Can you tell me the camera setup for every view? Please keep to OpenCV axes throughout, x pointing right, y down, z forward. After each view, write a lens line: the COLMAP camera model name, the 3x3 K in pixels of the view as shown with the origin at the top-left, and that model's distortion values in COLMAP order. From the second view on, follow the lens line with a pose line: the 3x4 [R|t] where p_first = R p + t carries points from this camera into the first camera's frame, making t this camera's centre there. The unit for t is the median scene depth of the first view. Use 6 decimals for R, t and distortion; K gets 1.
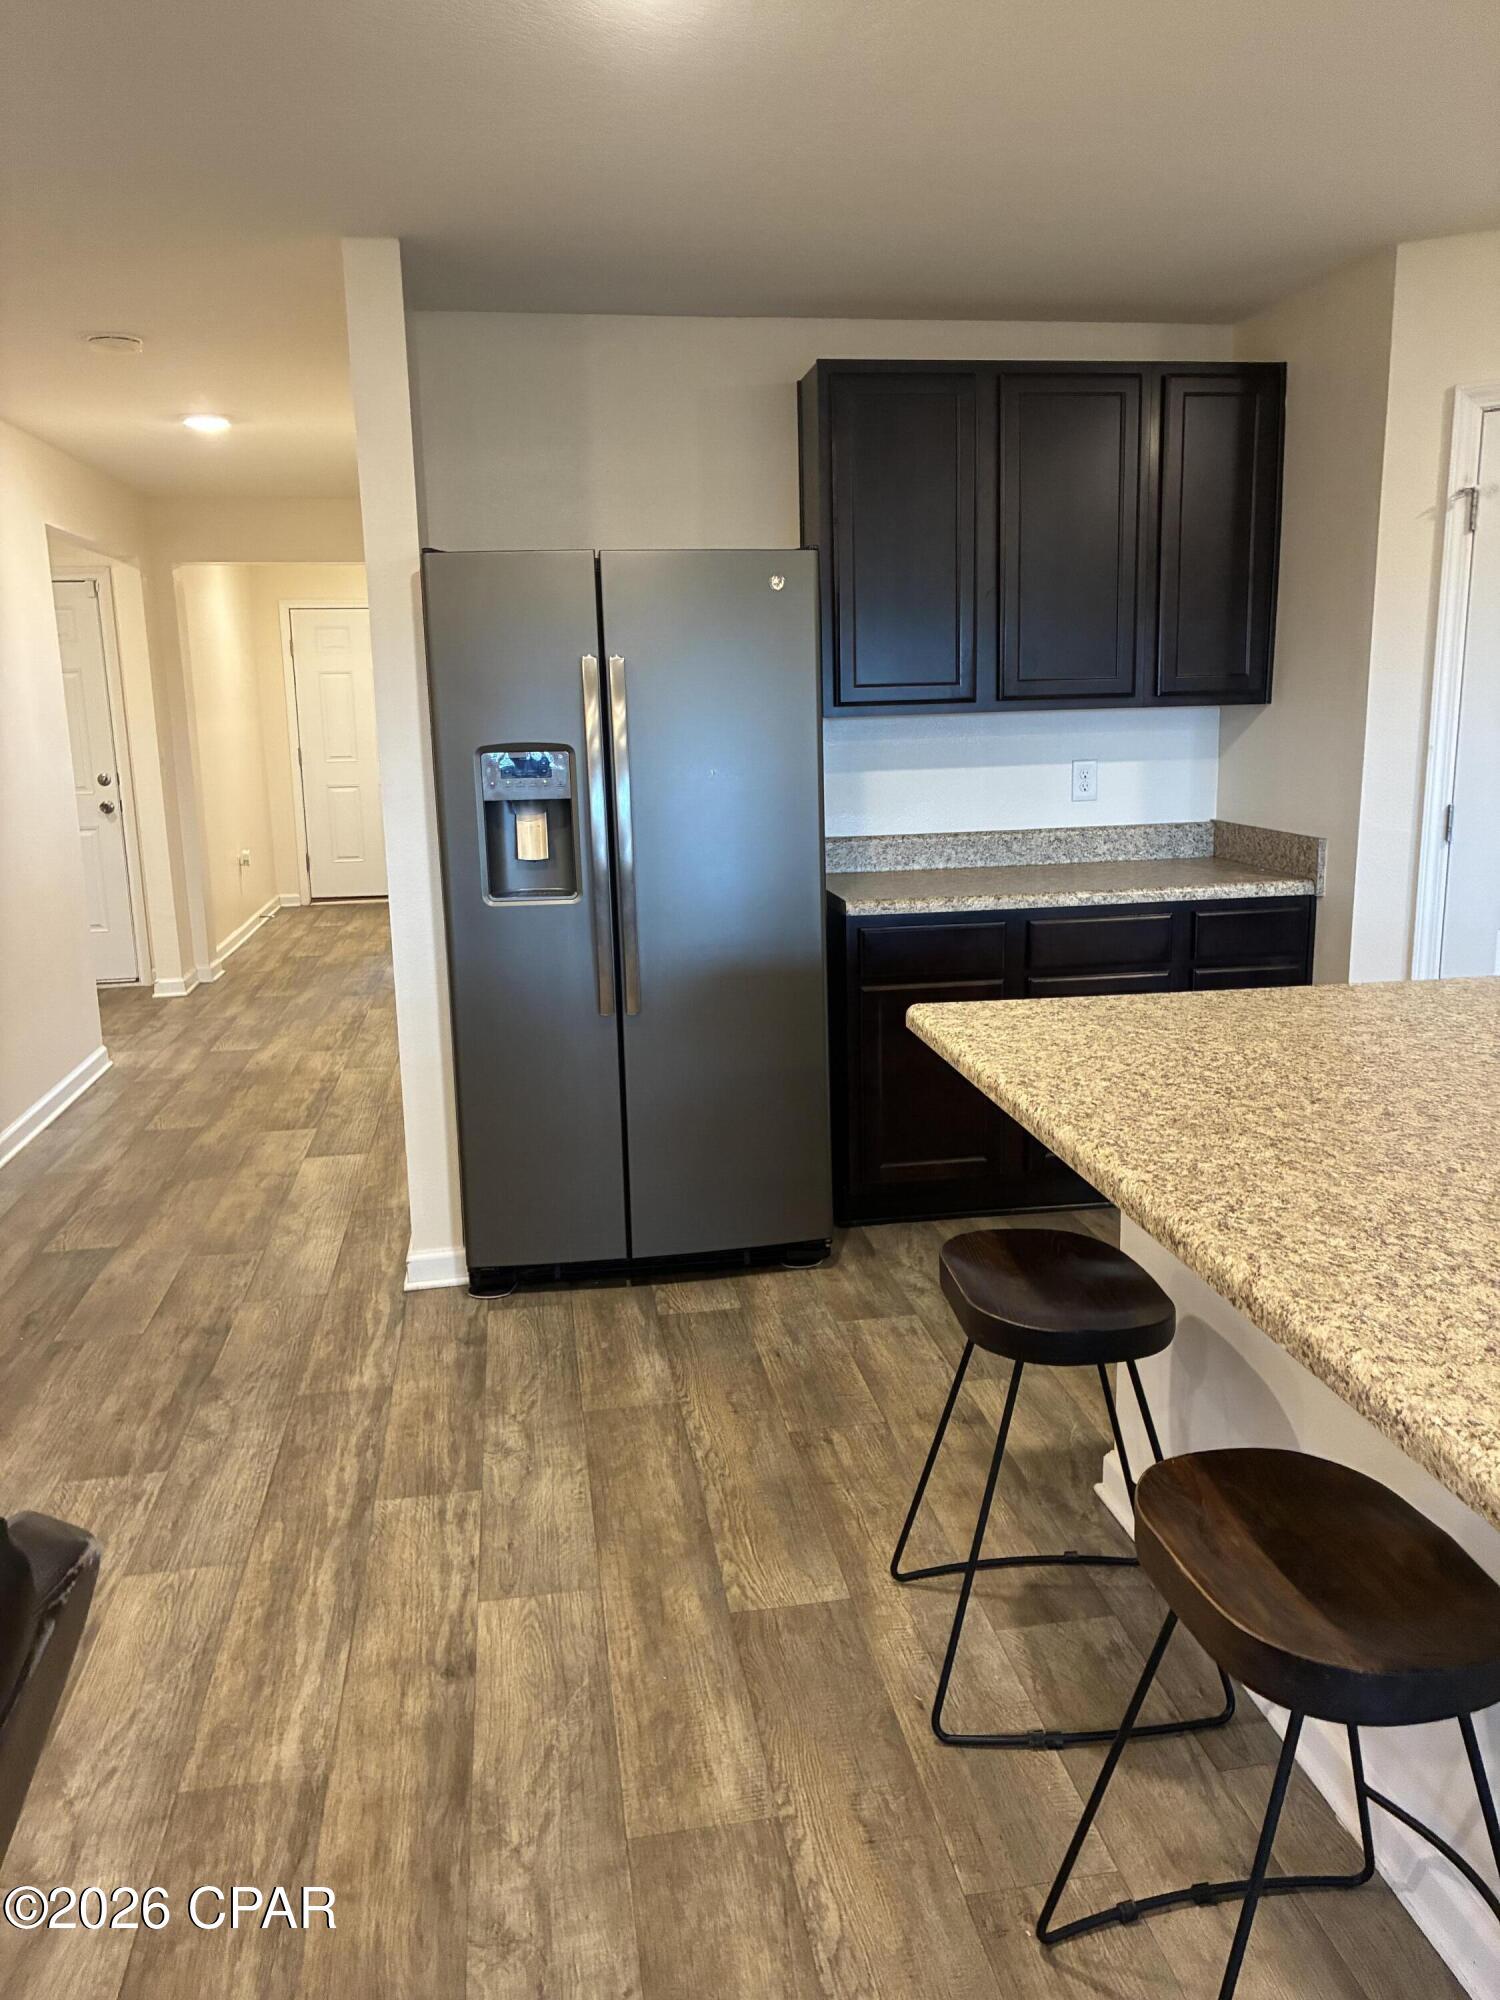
lens RADIAL K [[1523.3, 0, 753.2], [0, 1523.3, 988.8], [0, 0, 1]] dist [0.043562, -0.061297]
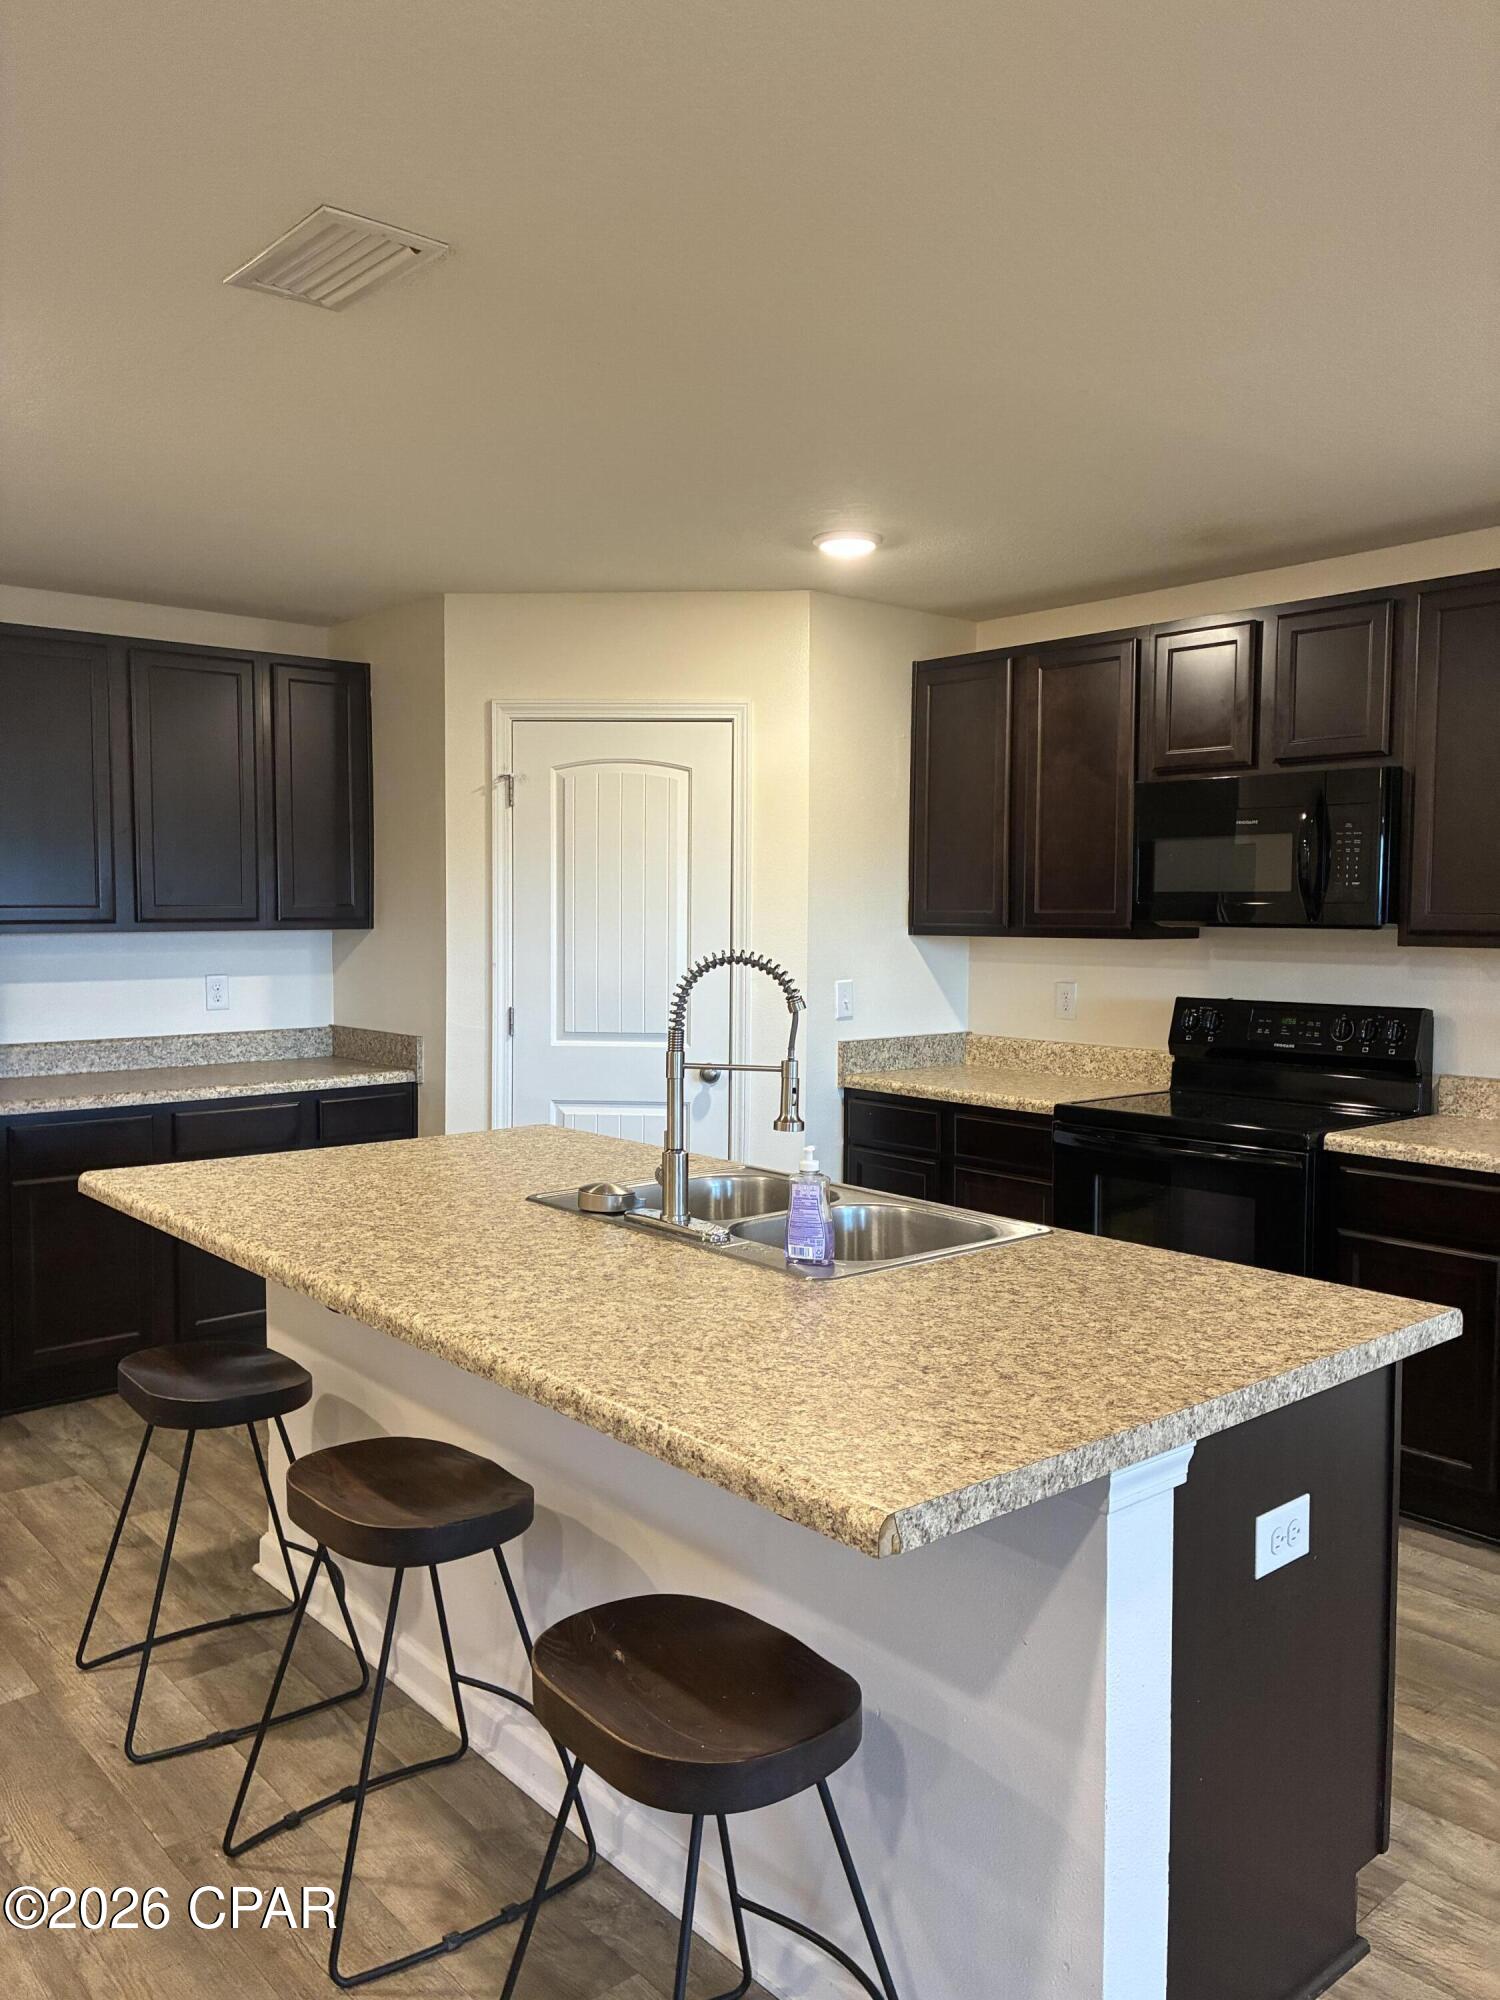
lens RADIAL K [[1523.3, 0, 753.2], [0, 1523.3, 988.8], [0, 0, 1]] dist [0.043562, -0.061297]
pose [[0.850205, -0.005323, 0.526425, -0.057542], [0.080698, 0.989449, -0.120328, 0.039676], [-0.520230, 0.144785, 0.841664, -0.219404]]
